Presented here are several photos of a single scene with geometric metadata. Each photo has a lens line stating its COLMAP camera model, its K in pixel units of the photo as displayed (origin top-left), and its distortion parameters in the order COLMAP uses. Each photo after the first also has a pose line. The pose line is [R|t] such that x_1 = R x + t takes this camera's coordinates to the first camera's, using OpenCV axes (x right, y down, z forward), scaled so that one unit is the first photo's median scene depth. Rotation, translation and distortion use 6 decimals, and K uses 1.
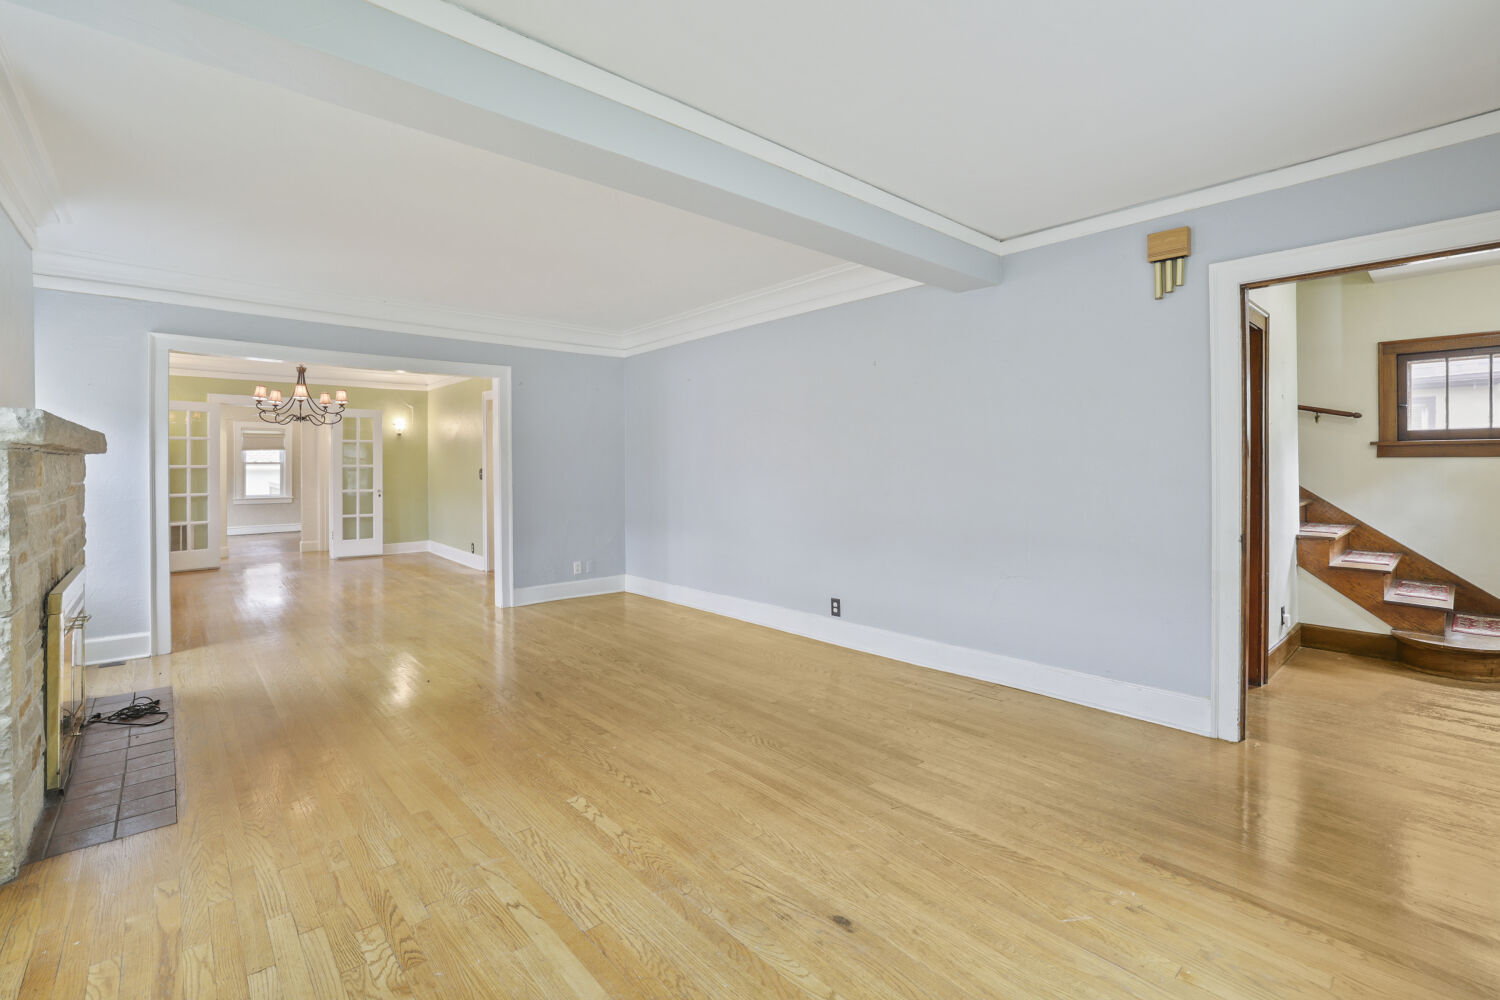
lens RADIAL K [[656.1, 0, 747.4], [0, 656.1, 468.5], [0, 0, 1]] dist [-0.014875, 0.000506]
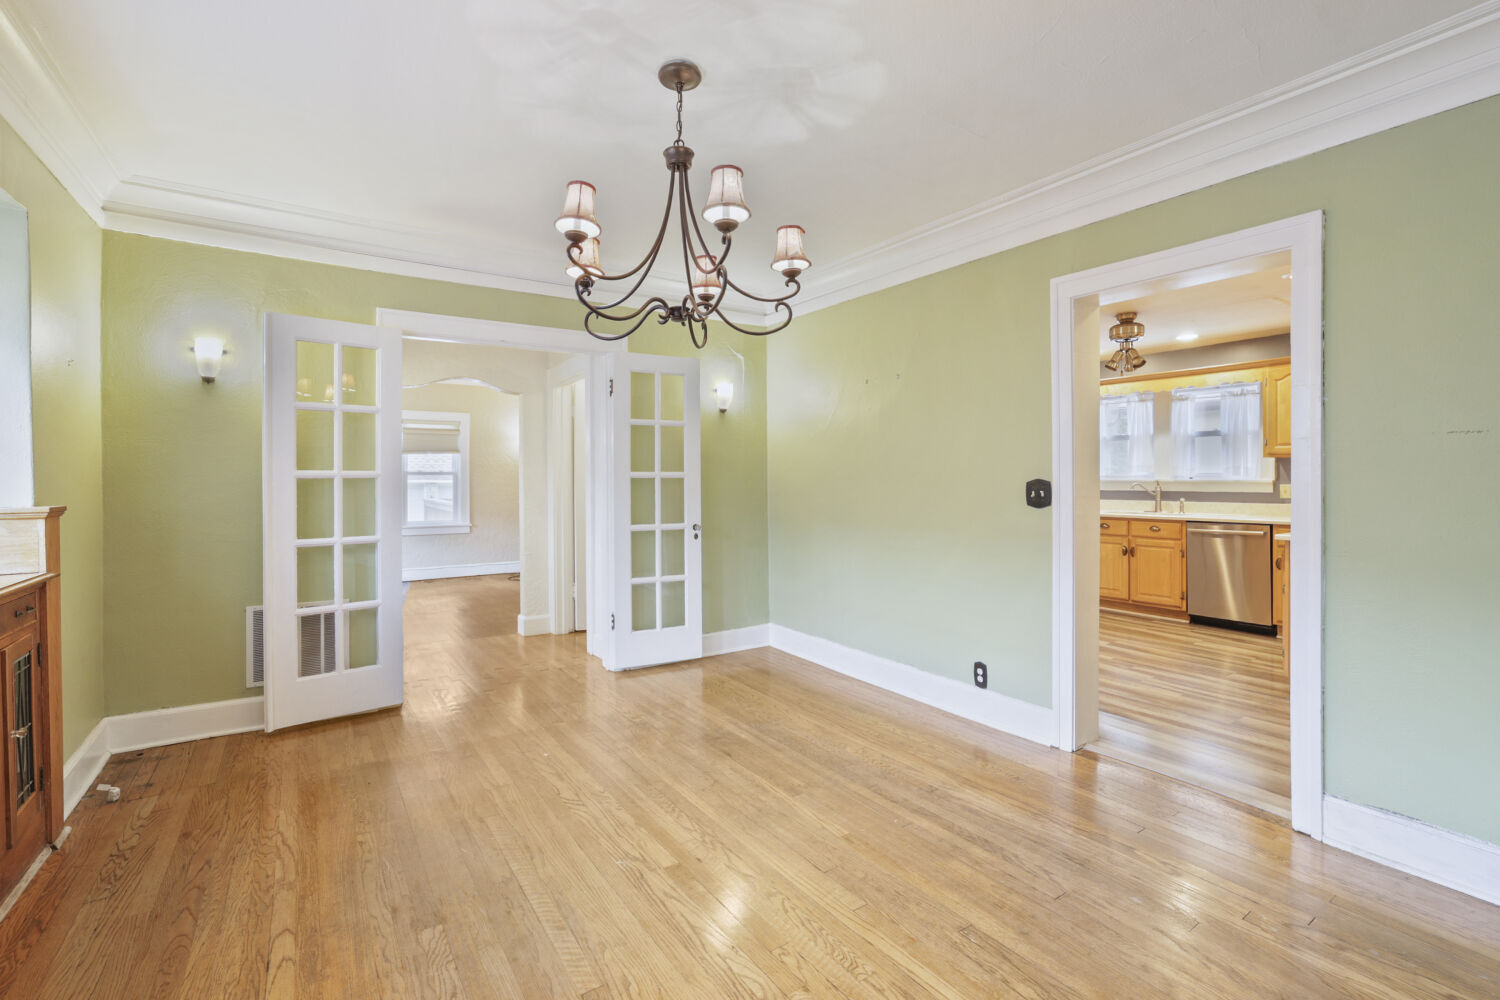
lens RADIAL K [[661.9, 0, 745.3], [0, 661.9, 483.2], [0, 0, 1]] dist [-0.017972, 0.000107]
pose [[0.991345, -0.000594, -0.131280, -0.539415], [0.000484, 1.000000, -0.000869, 0.003407], [0.131280, 0.000798, 0.991345, 0.607665]]
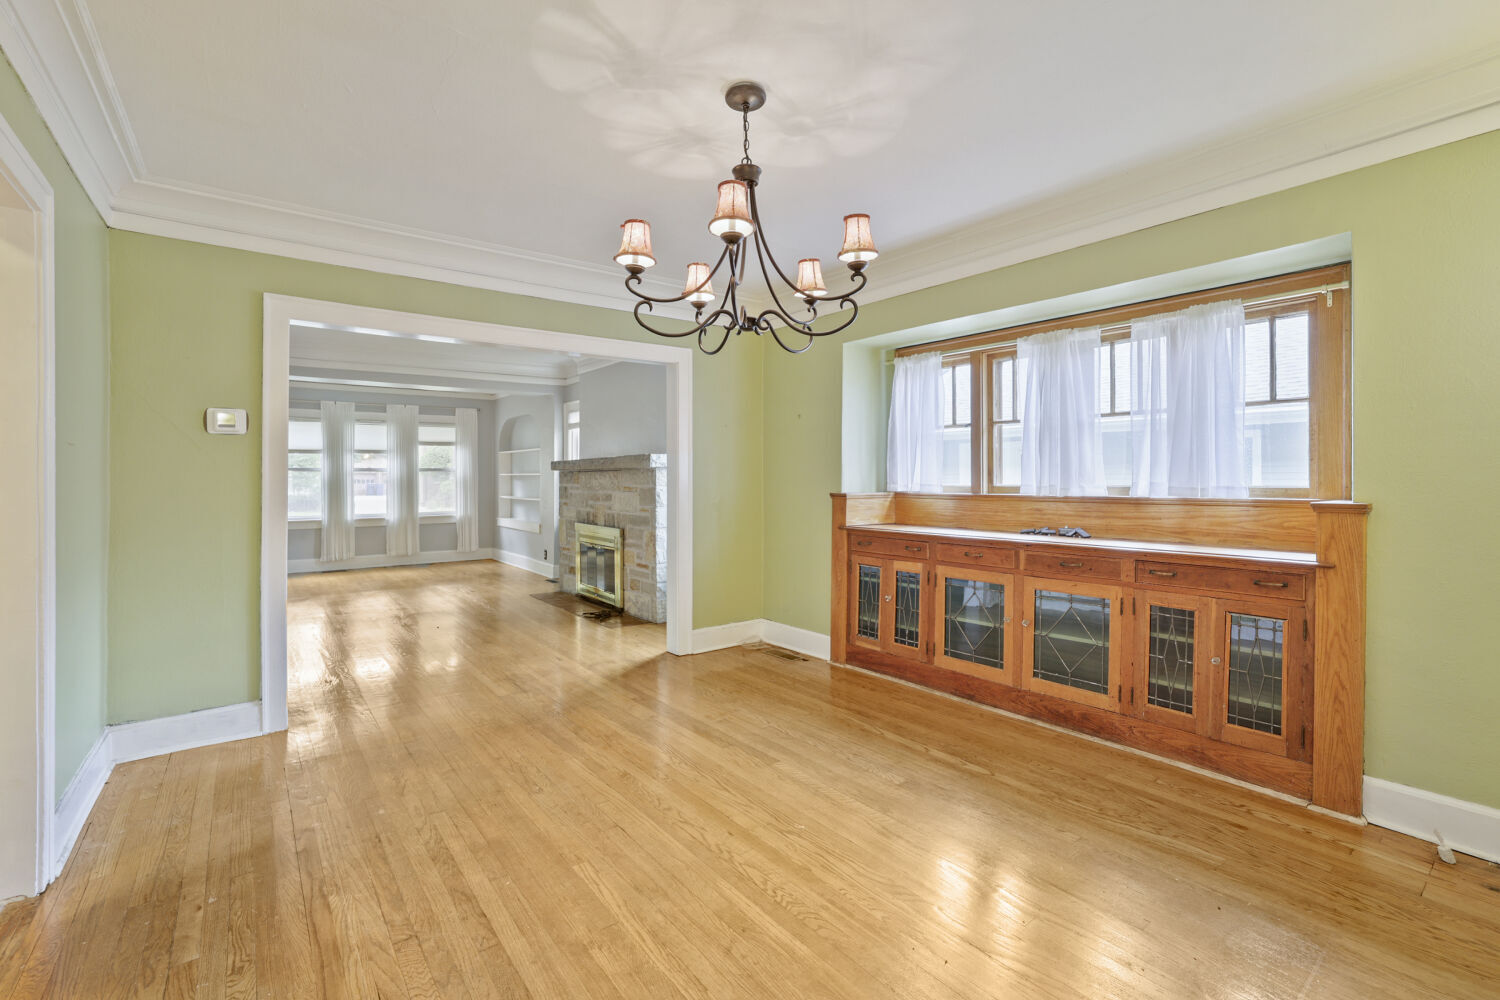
lens RADIAL K [[661.9, 0, 745.3], [0, 661.9, 483.2], [0, 0, 1]] dist [-0.017972, 0.000107]
pose [[-0.997707, 0.003867, 0.067572, -0.621868], [0.004532, 0.999943, 0.009692, 0.000305], [-0.067531, 0.009976, -0.997667, 1.170036]]
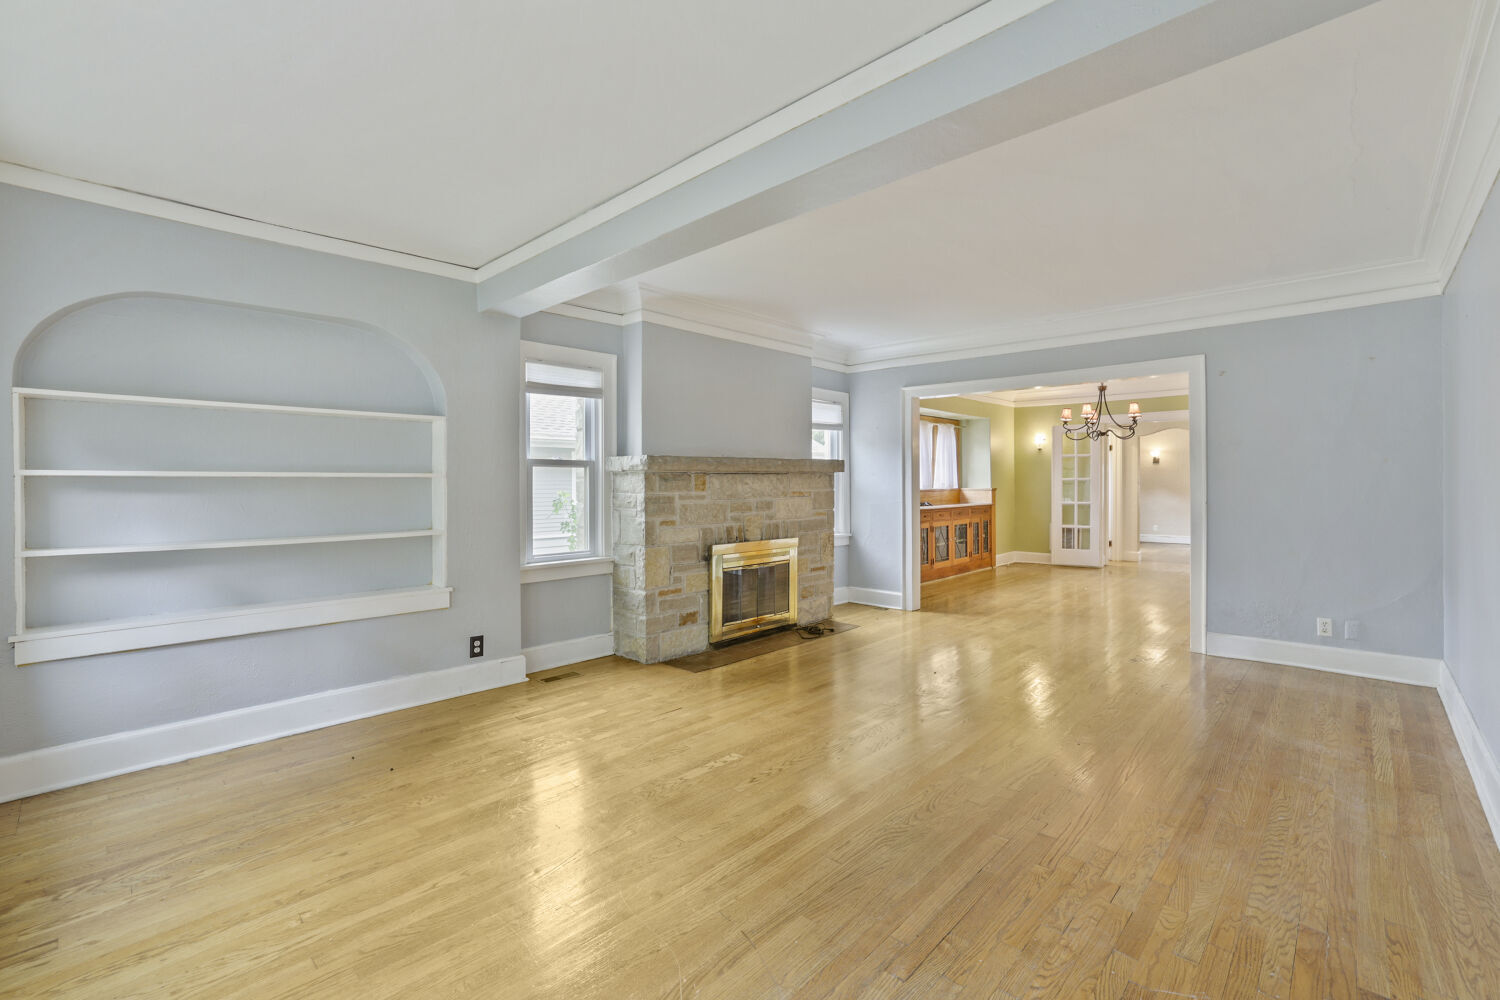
lens RADIAL K [[661.9, 0, 745.3], [0, 661.9, 483.2], [0, 0, 1]] dist [-0.017972, 0.000107]
pose [[0.089508, 0.002406, -0.995983, 0.296348], [0.002347, 0.999994, 0.002627, -0.000403], [0.995983, -0.002573, 0.089502, 0.282925]]
